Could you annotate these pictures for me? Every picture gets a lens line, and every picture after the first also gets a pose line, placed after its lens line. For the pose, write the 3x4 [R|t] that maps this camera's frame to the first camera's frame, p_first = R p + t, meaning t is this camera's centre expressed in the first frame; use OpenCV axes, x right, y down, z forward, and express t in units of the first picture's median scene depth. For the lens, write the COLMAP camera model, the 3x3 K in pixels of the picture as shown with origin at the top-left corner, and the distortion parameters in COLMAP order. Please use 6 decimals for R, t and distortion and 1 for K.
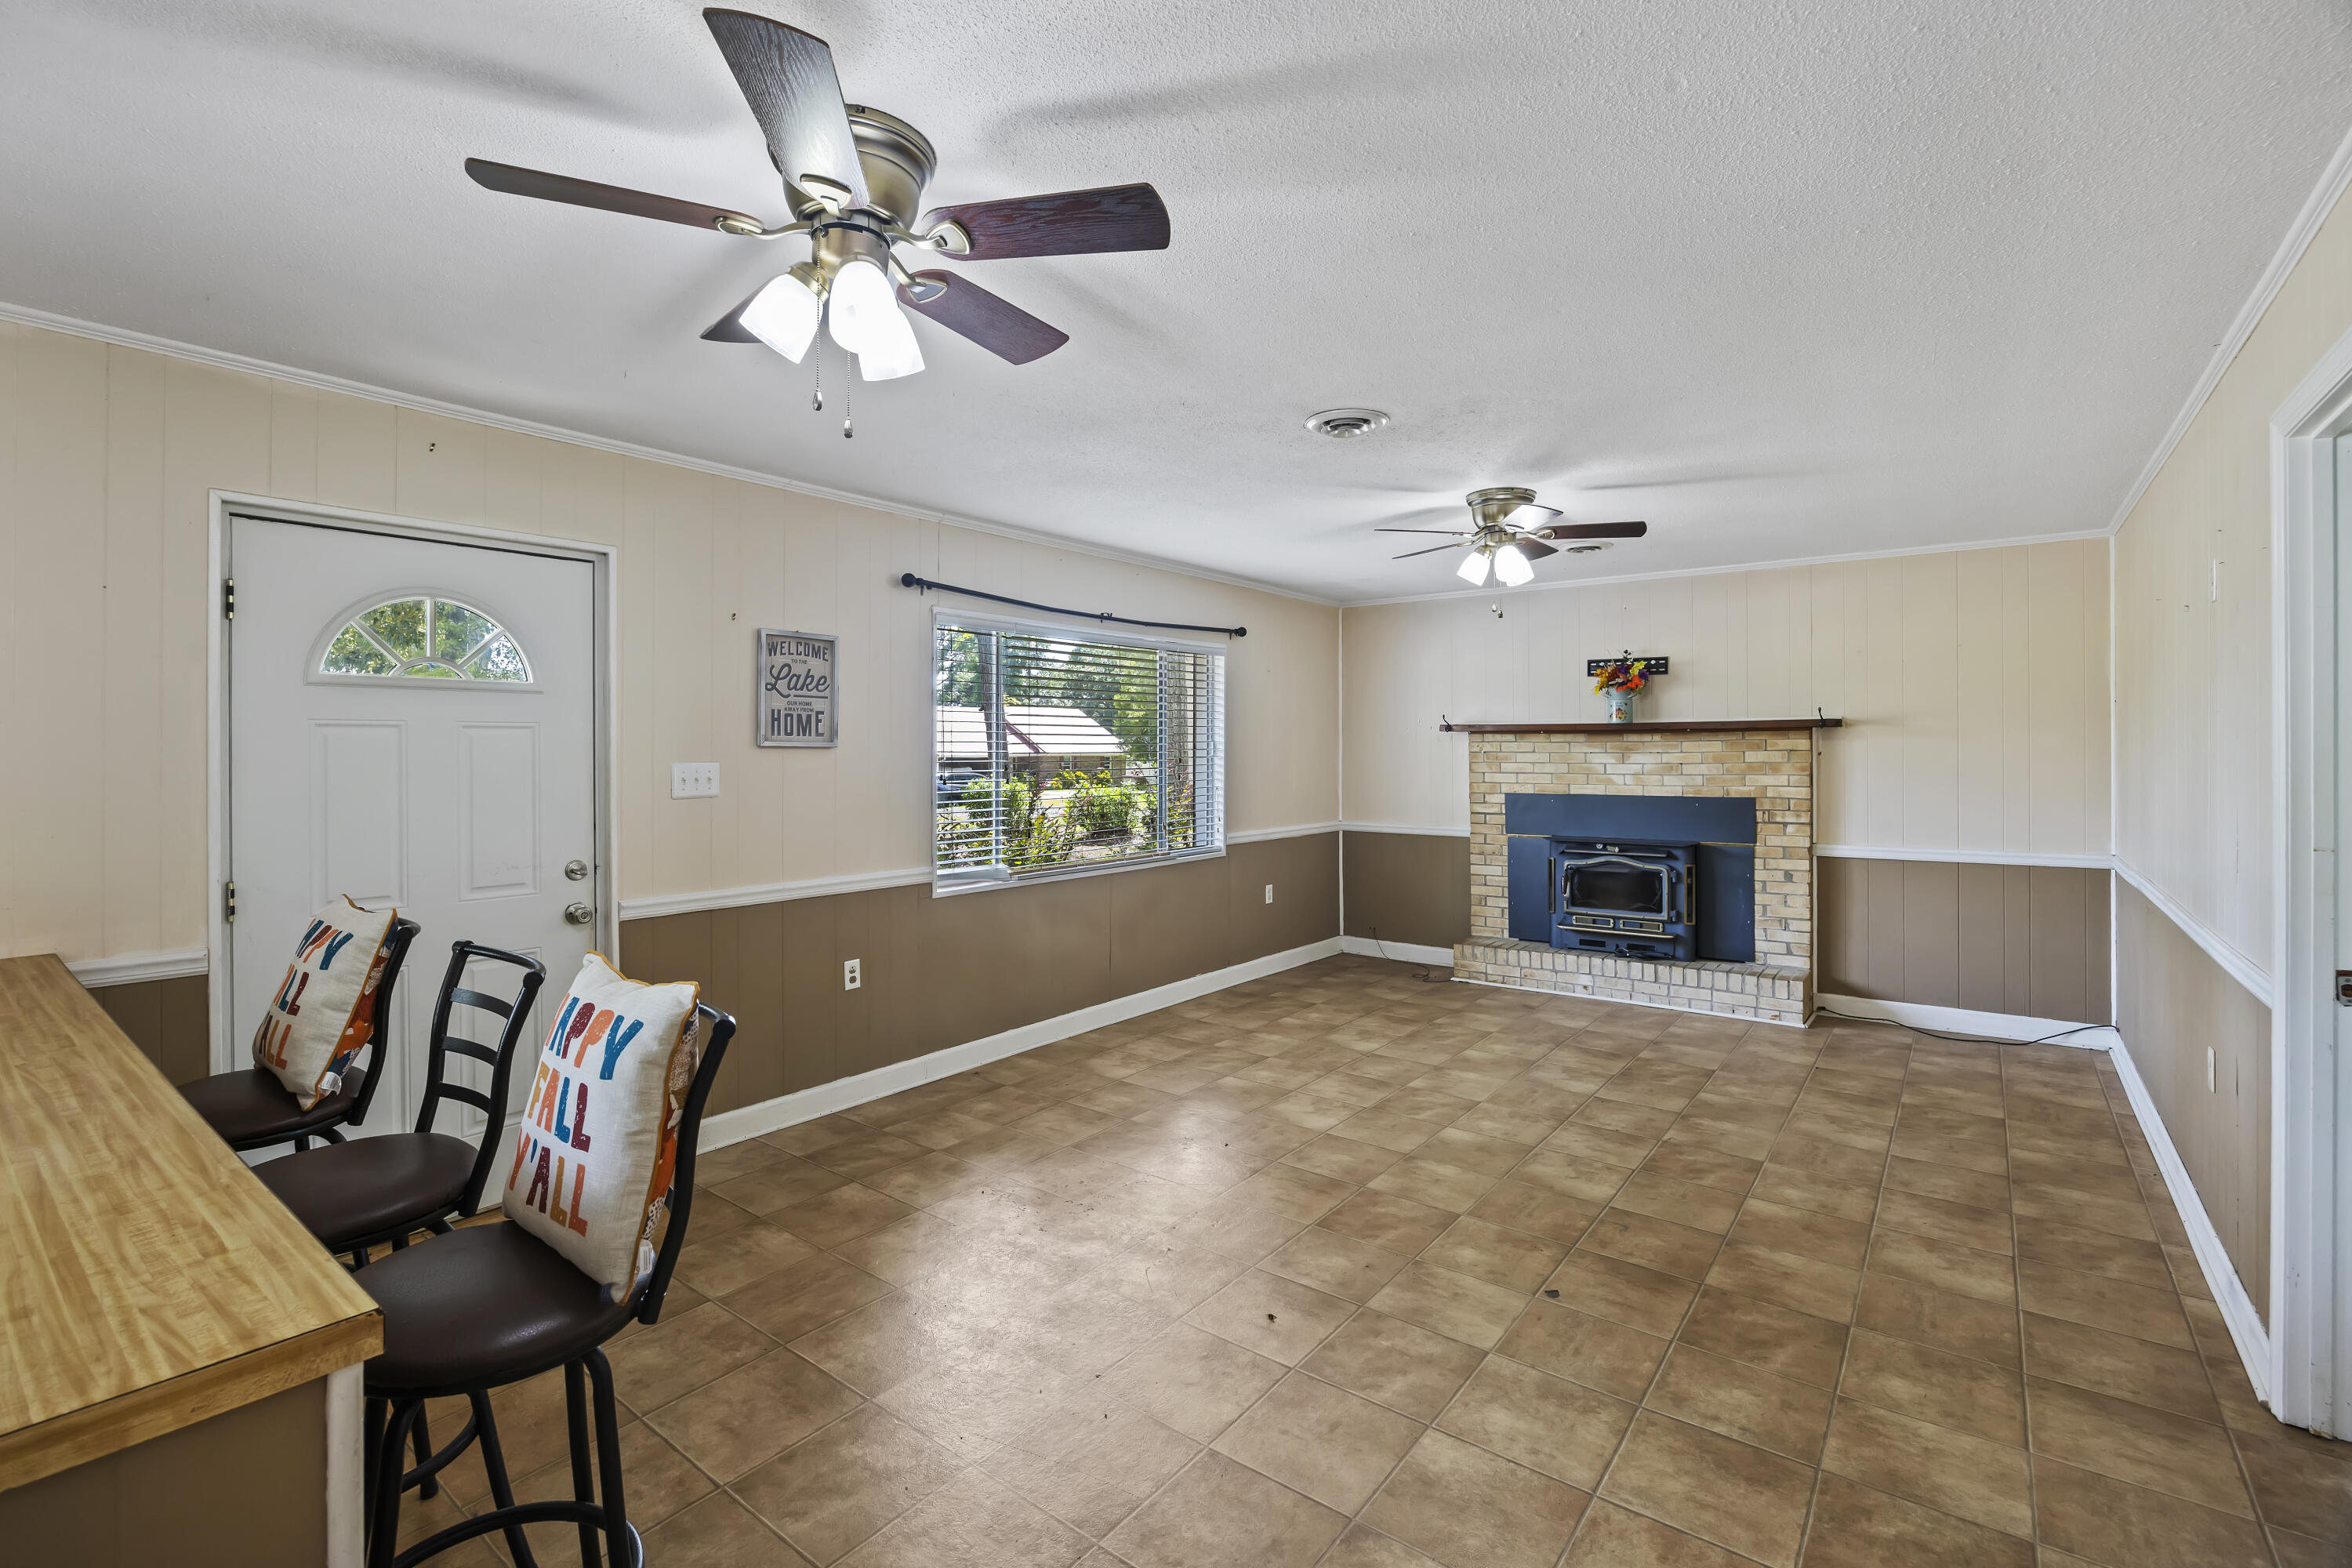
lens RADIAL K [[1056.3, 0, 1165.6], [0, 1056.3, 759.2], [0, 0, 1]] dist [-0.006522, -0.000734]
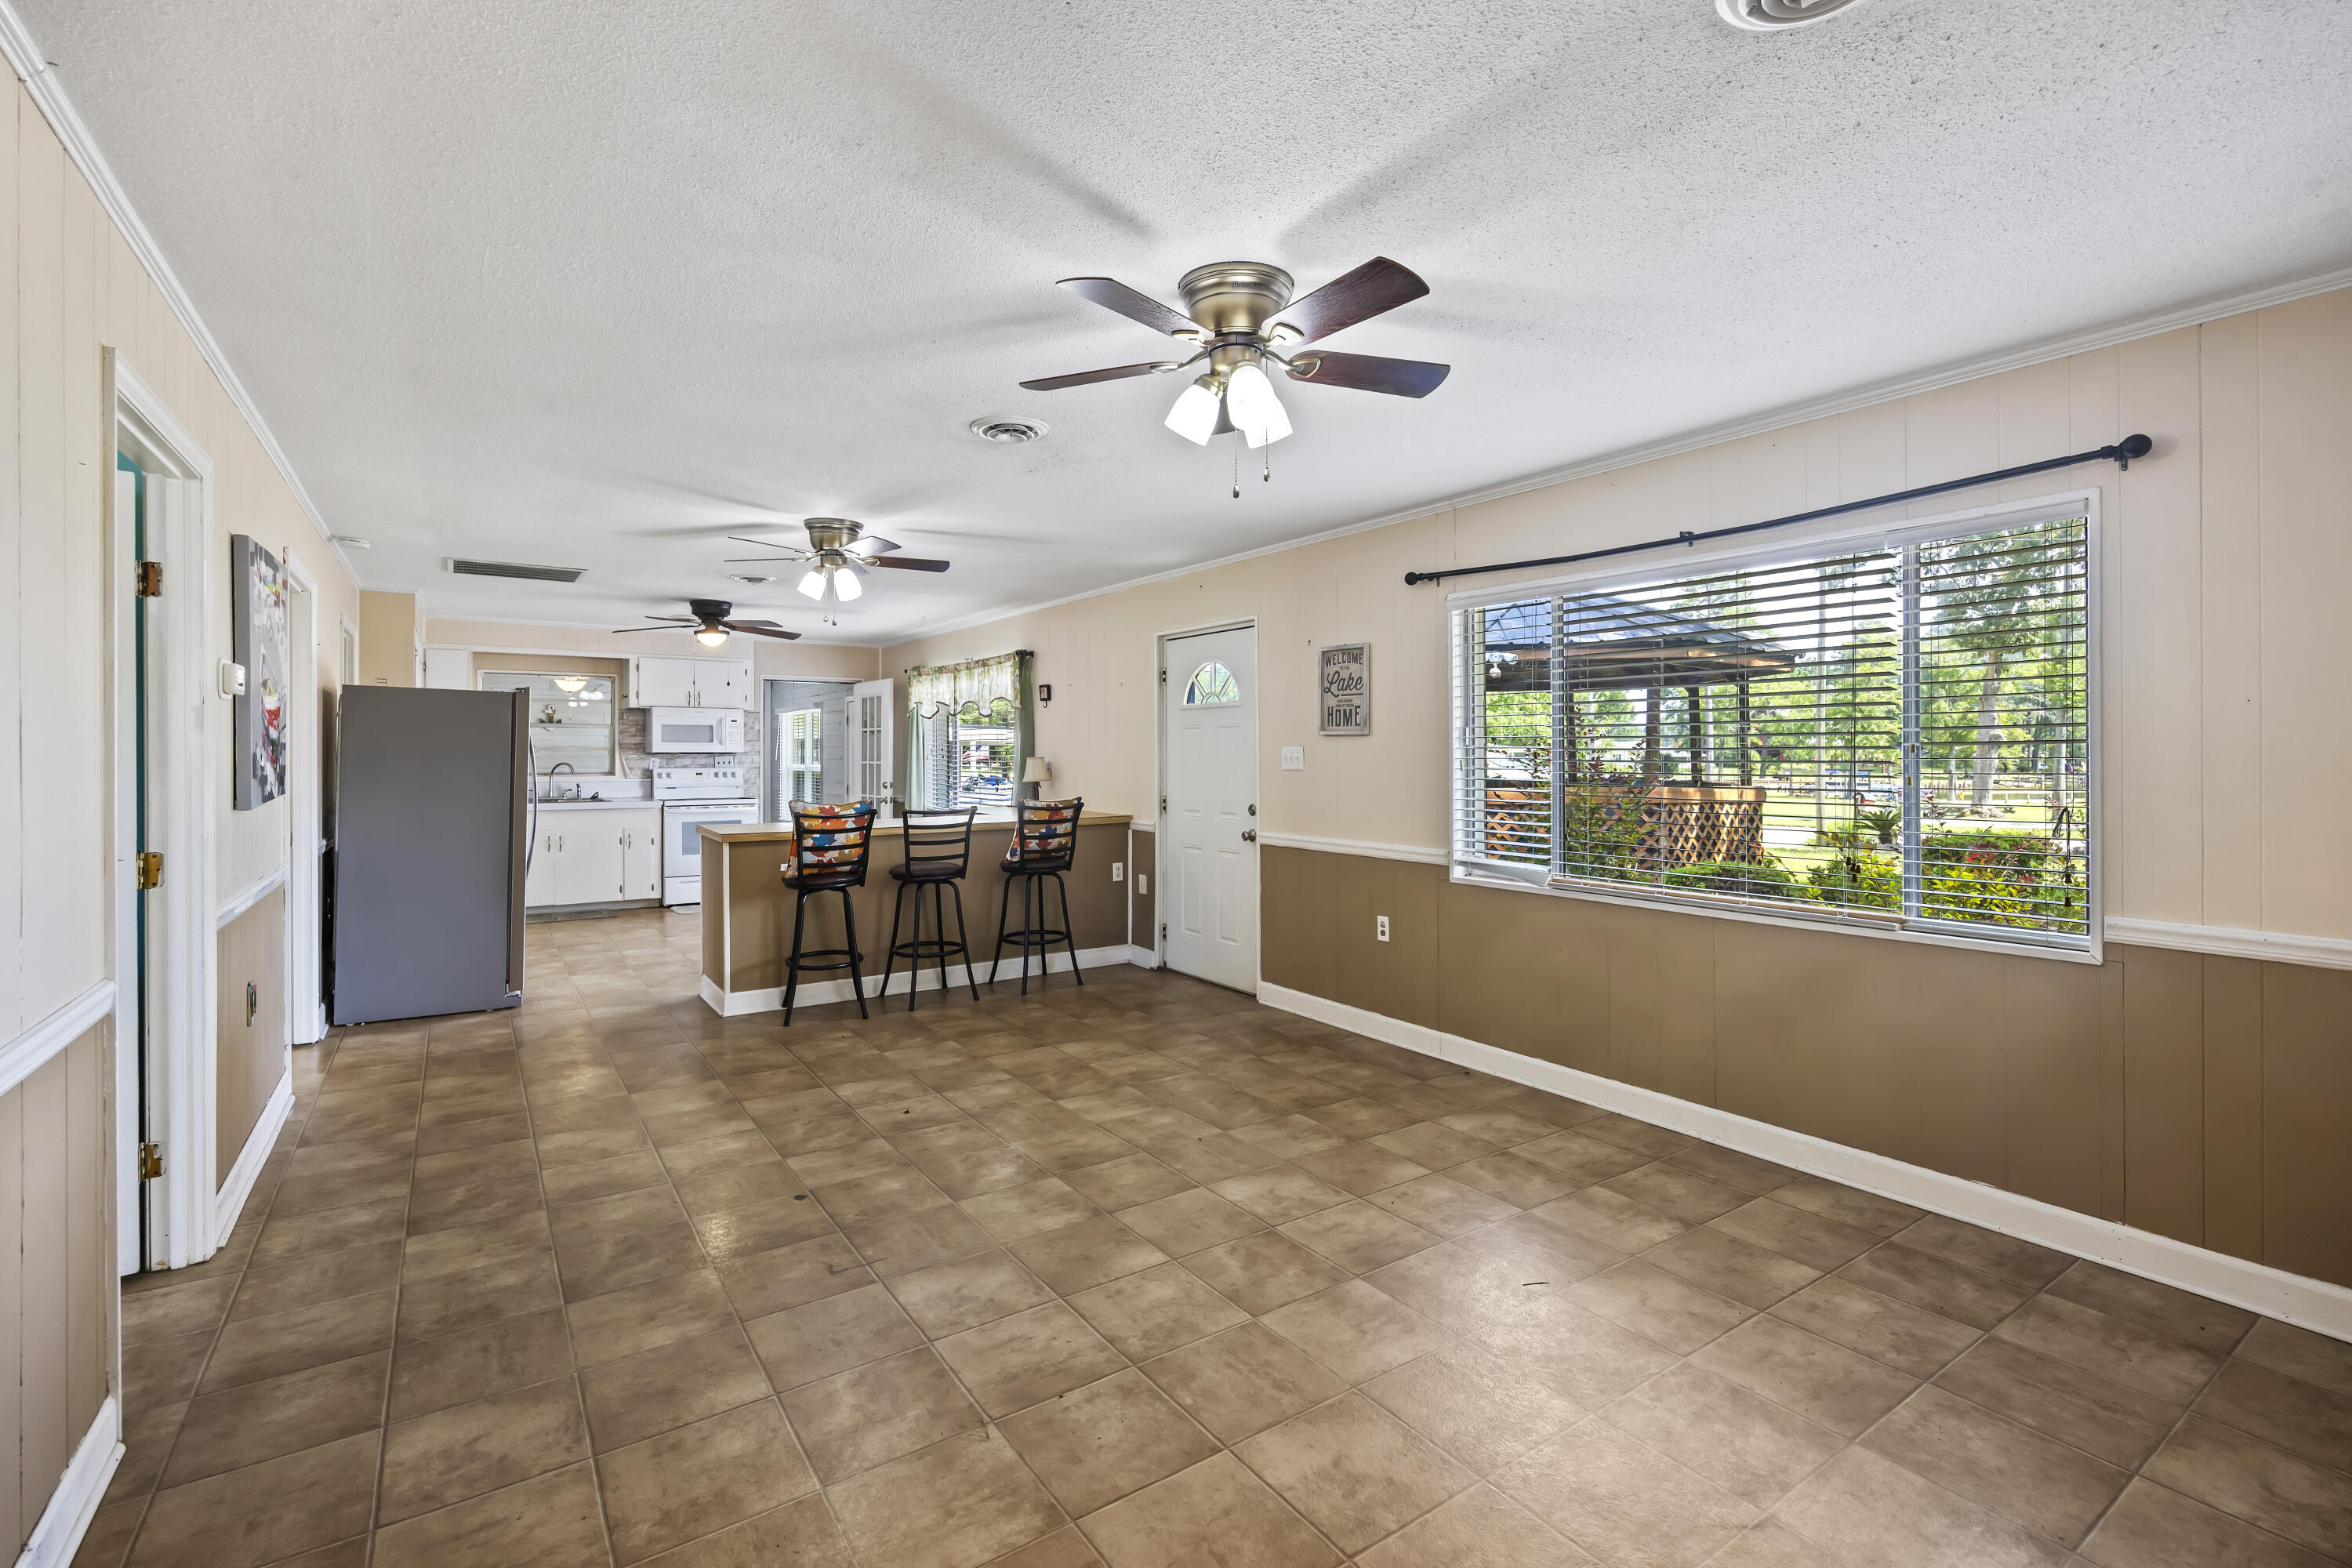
lens RADIAL K [[1056.3, 0, 1201.0], [0, 1056.3, 753.4], [0, 0, 1]] dist [-0.006522, -0.000734]
pose [[-0.298569, 0.000461, -0.954388, 0.949412], [-0.008548, 0.999958, 0.003157, 0.008822], [0.954350, 0.009101, -0.298553, 1.247598]]
